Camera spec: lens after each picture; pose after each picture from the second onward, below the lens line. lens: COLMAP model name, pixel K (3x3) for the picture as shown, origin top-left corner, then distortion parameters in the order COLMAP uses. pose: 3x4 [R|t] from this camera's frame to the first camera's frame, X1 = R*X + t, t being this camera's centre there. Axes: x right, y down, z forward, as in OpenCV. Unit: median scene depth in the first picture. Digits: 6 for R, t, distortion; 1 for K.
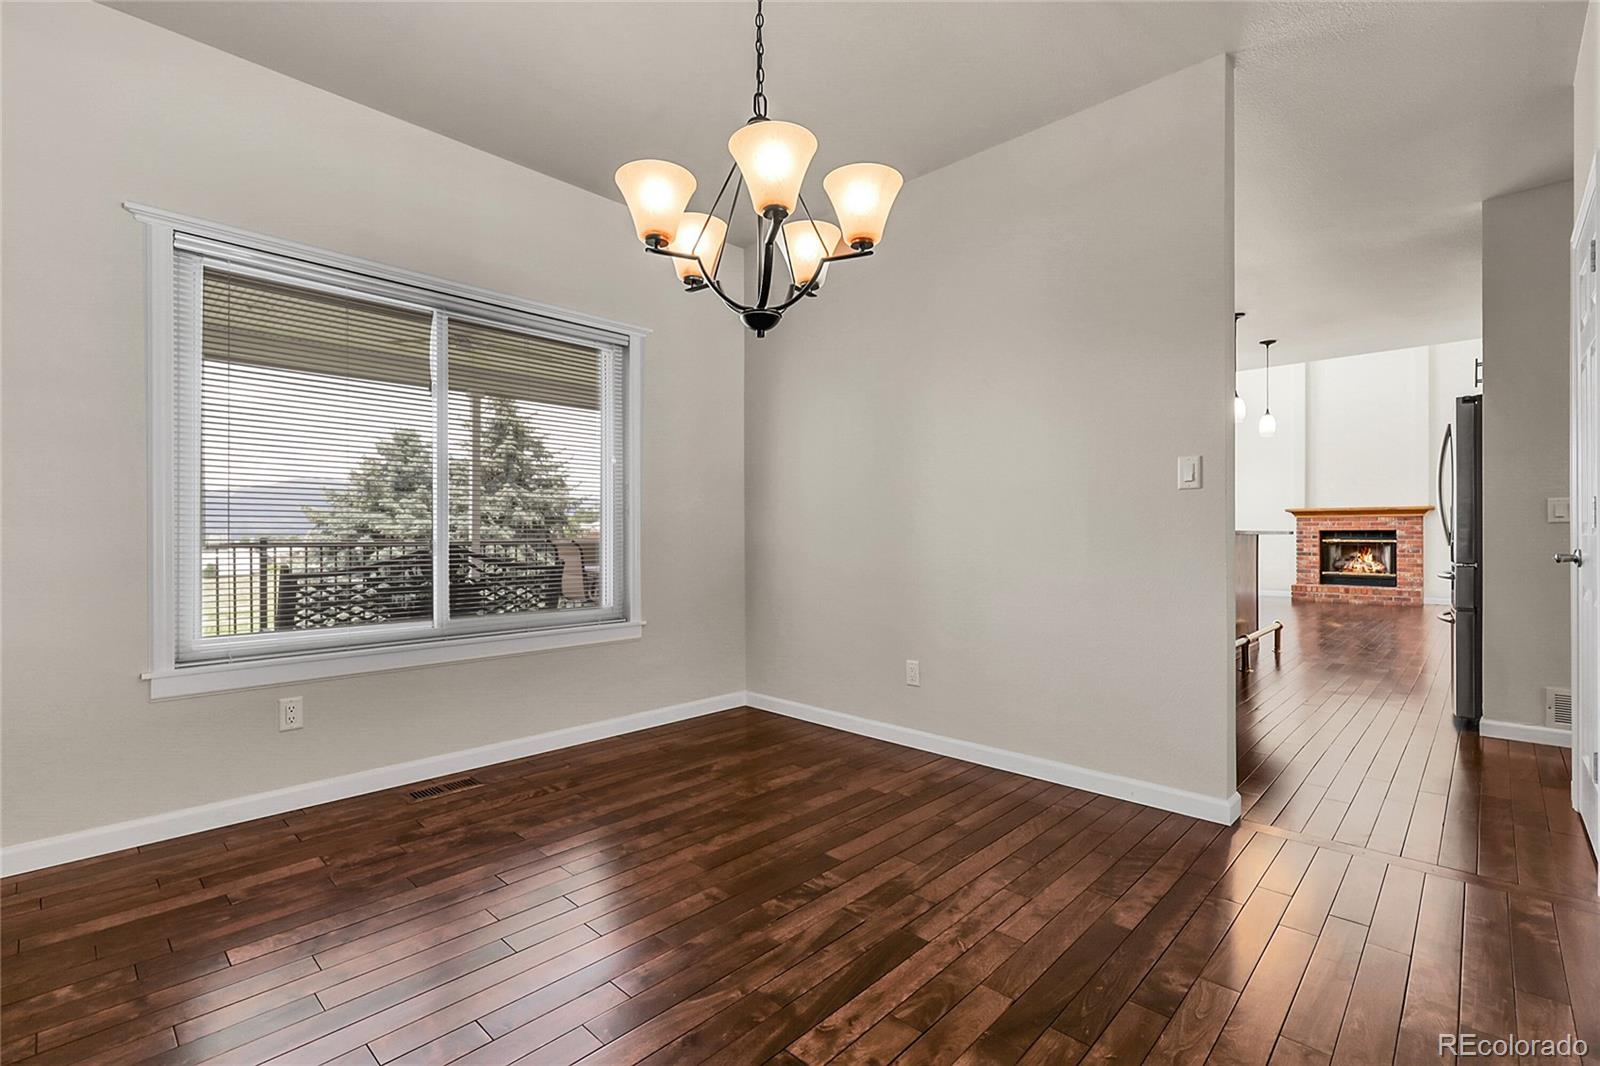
lens RADIAL K [[726.5, 0, 795.0], [0, 726.5, 534.0], [0, 0, 1]] dist [0.001741, 0.000274]
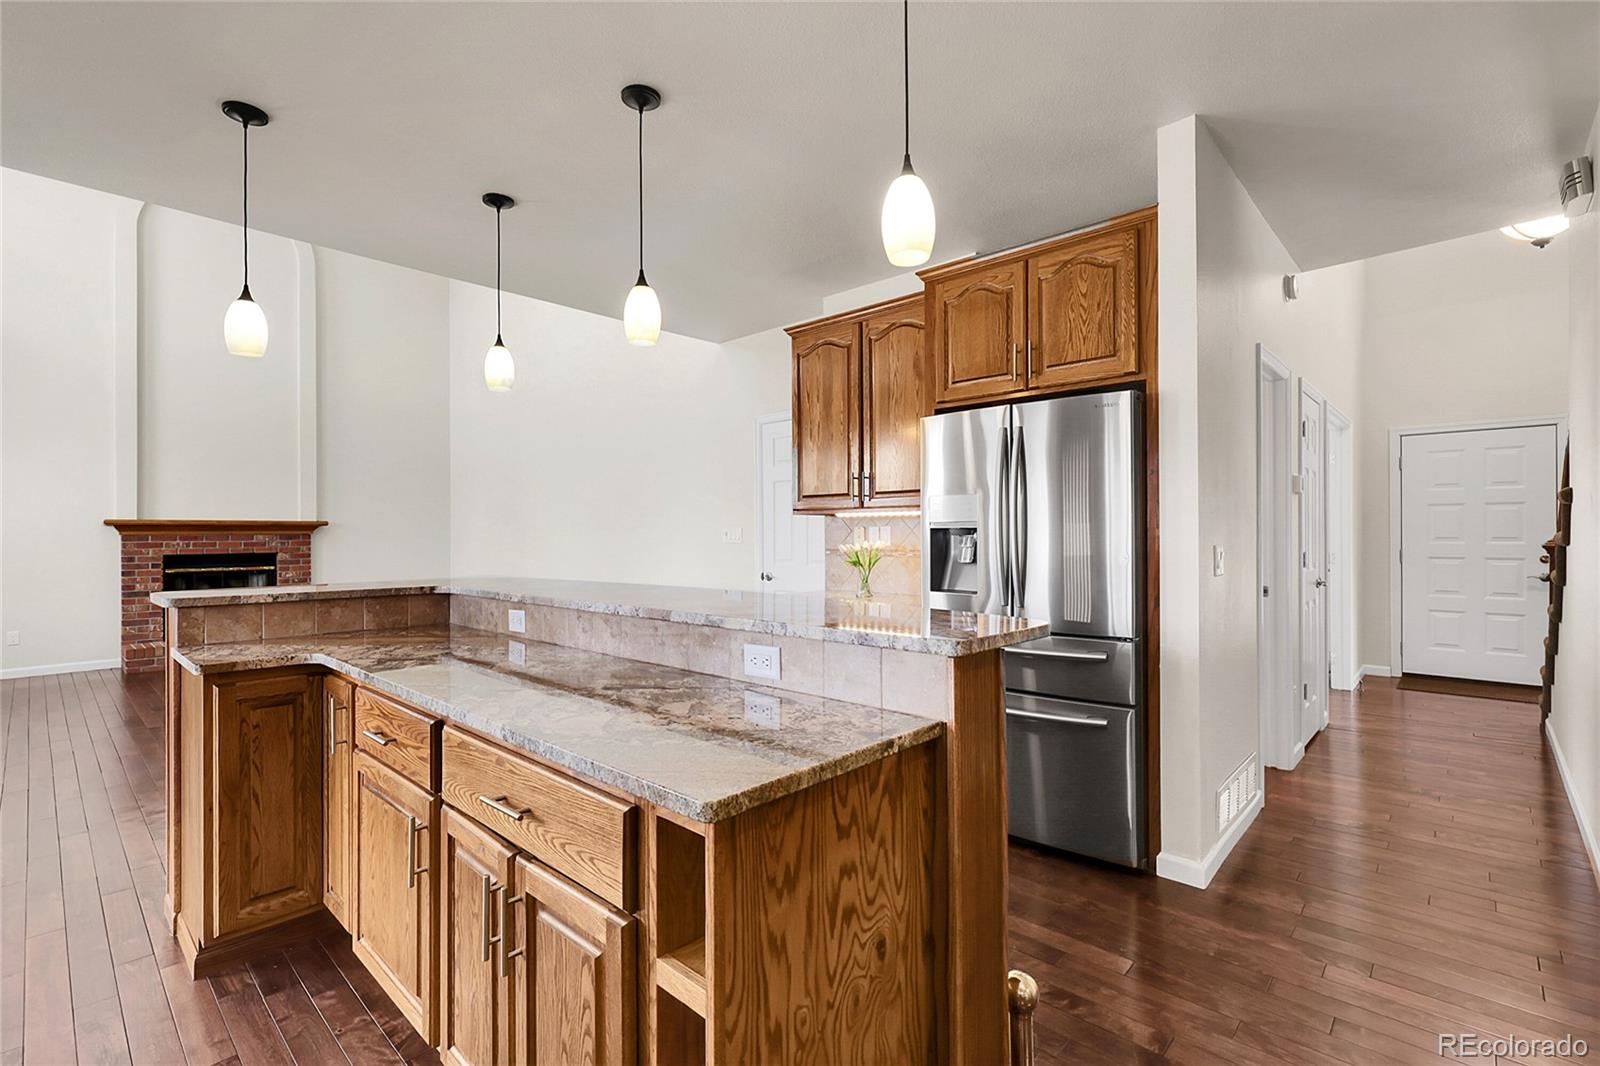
lens RADIAL K [[726.5, 0, 801.0], [0, 726.5, 533.1], [0, 0, 1]] dist [0.001741, 0.000274]
pose [[-0.016627, 0.001178, 0.999861, 0.086153], [0.006669, 0.999977, -0.001068, -0.020008], [-0.999840, 0.006650, -0.016634, 0.470929]]
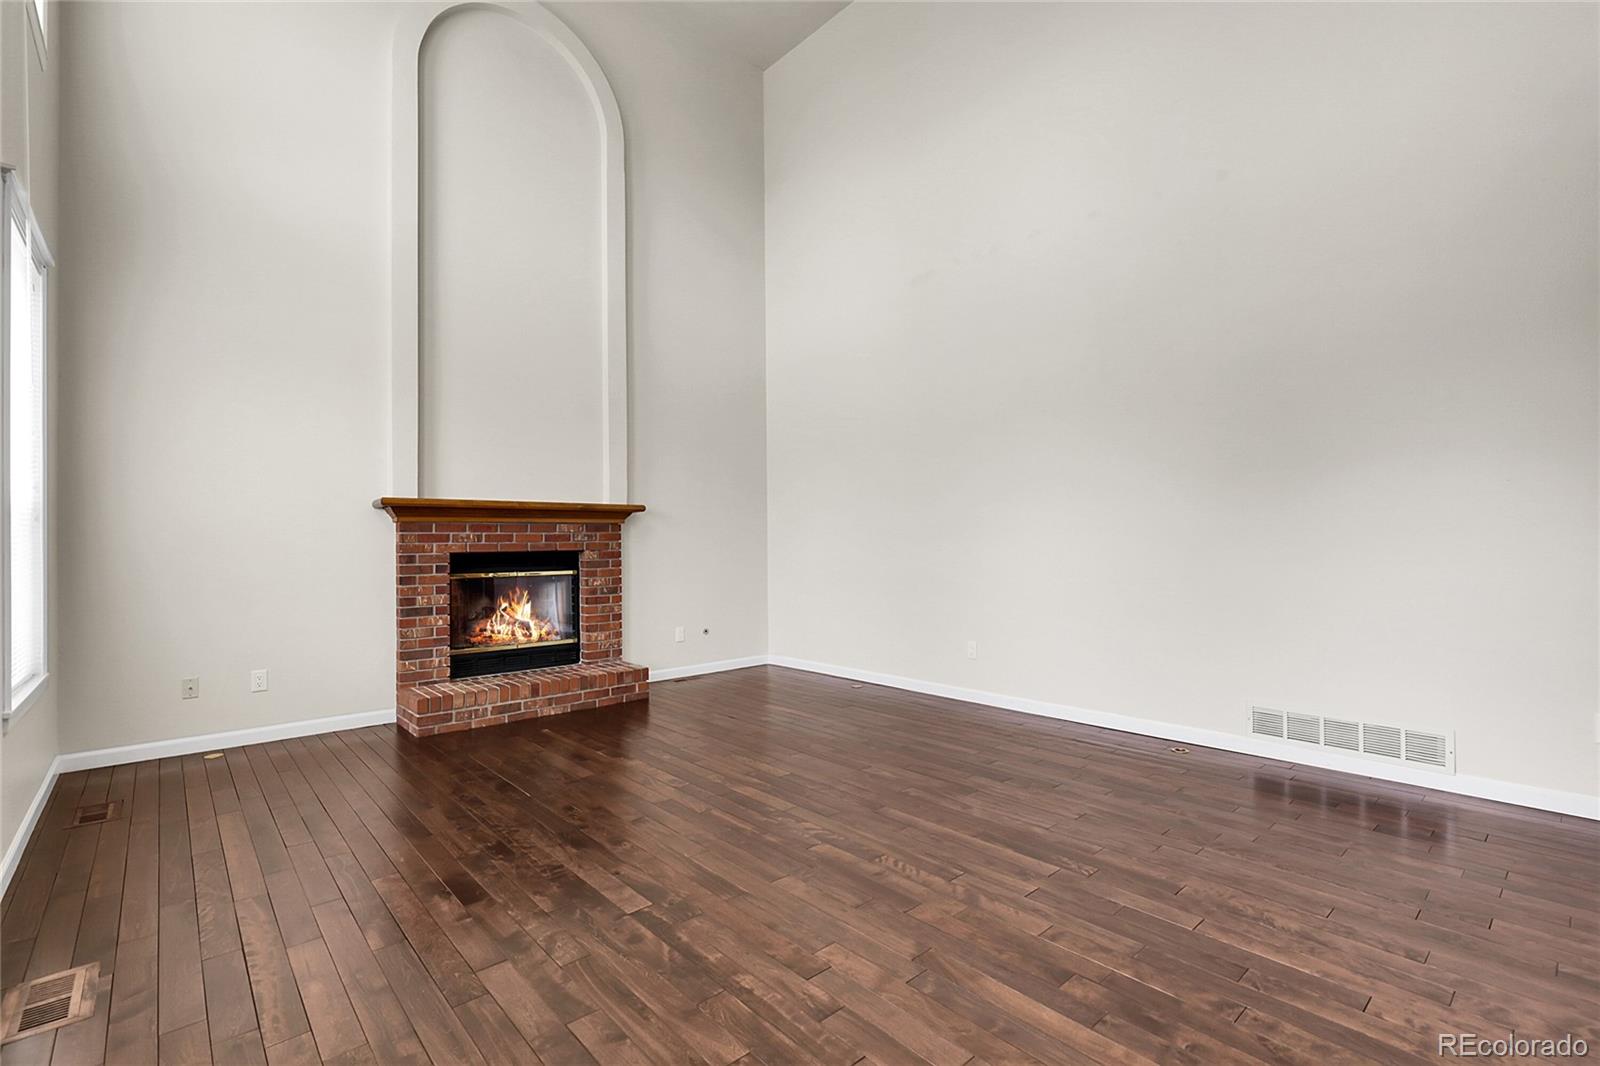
lens RADIAL K [[726.5, 0, 793.5], [0, 726.5, 542.4], [0, 0, 1]] dist [0.001741, 0.000274]
pose [[0.086631, 0.009079, 0.996199, 0.329798], [0.021472, 0.999709, -0.010979, -0.002108], [-0.996009, 0.022341, 0.086411, 0.785155]]
